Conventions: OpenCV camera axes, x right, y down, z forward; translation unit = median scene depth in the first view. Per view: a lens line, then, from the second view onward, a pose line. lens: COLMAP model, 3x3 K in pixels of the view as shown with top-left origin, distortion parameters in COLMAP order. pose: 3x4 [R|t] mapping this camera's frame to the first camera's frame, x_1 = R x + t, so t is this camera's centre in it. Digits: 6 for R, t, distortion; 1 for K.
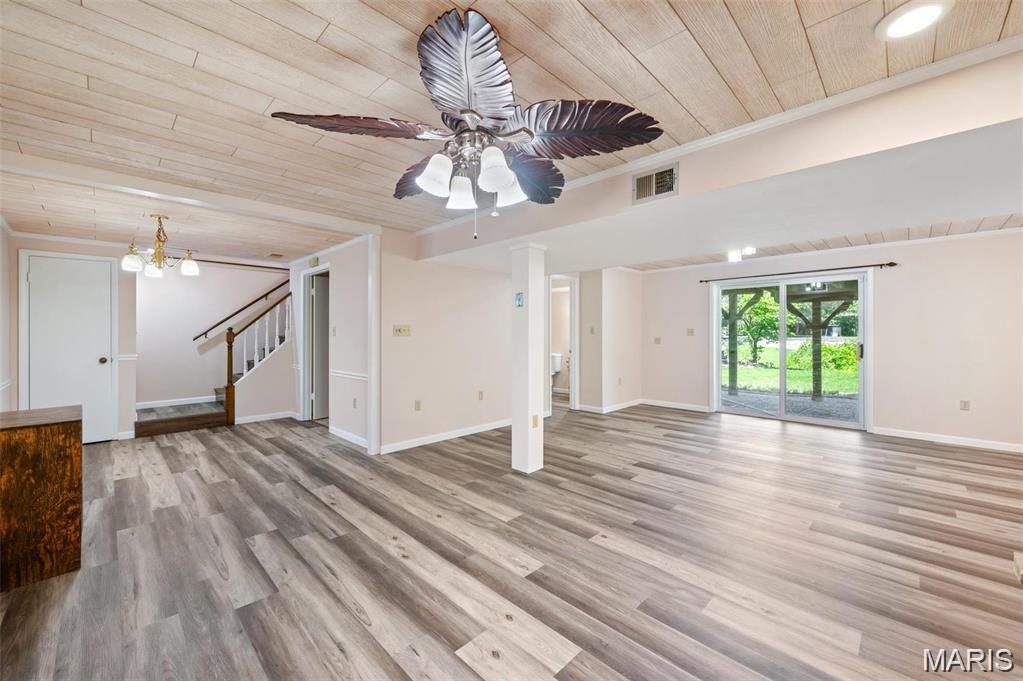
lens RADIAL K [[406.5, 0, 508.4], [0, 406.5, 334.0], [0, 0, 1]] dist [0.001527, 0.000030]
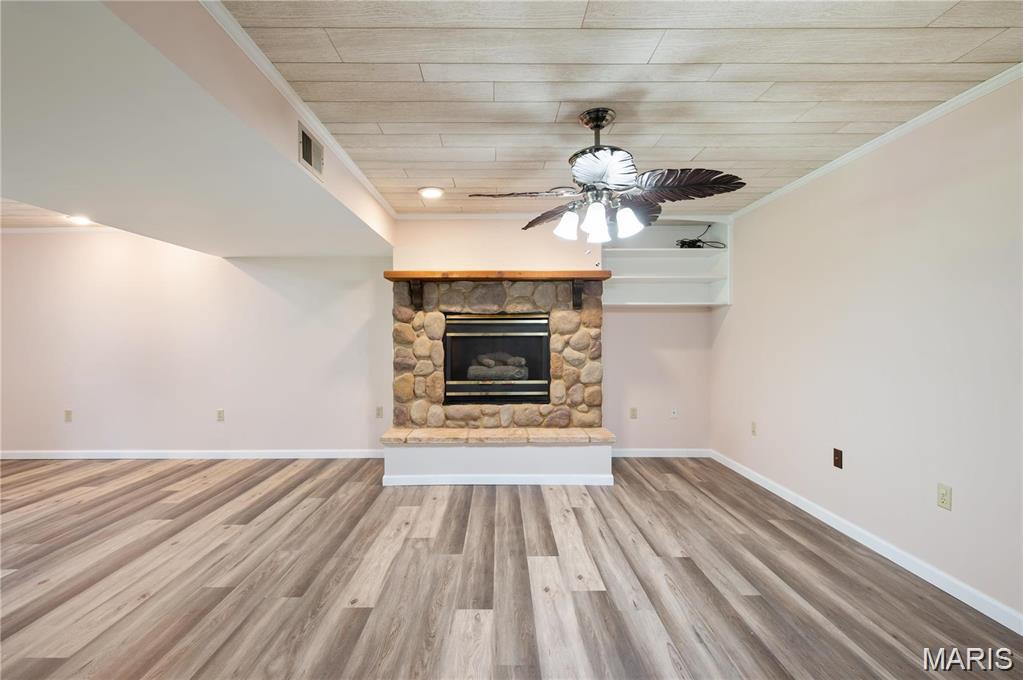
lens RADIAL K [[441.3, 0, 505.0], [0, 441.3, 340.0], [0, 0, 1]] dist [0.004701, 0.000281]
pose [[-0.710299, -0.003759, 0.703890, -0.662574], [0.002947, 0.999961, 0.008314, -0.001260], [-0.703893, 0.007980, -0.710261, 1.667791]]
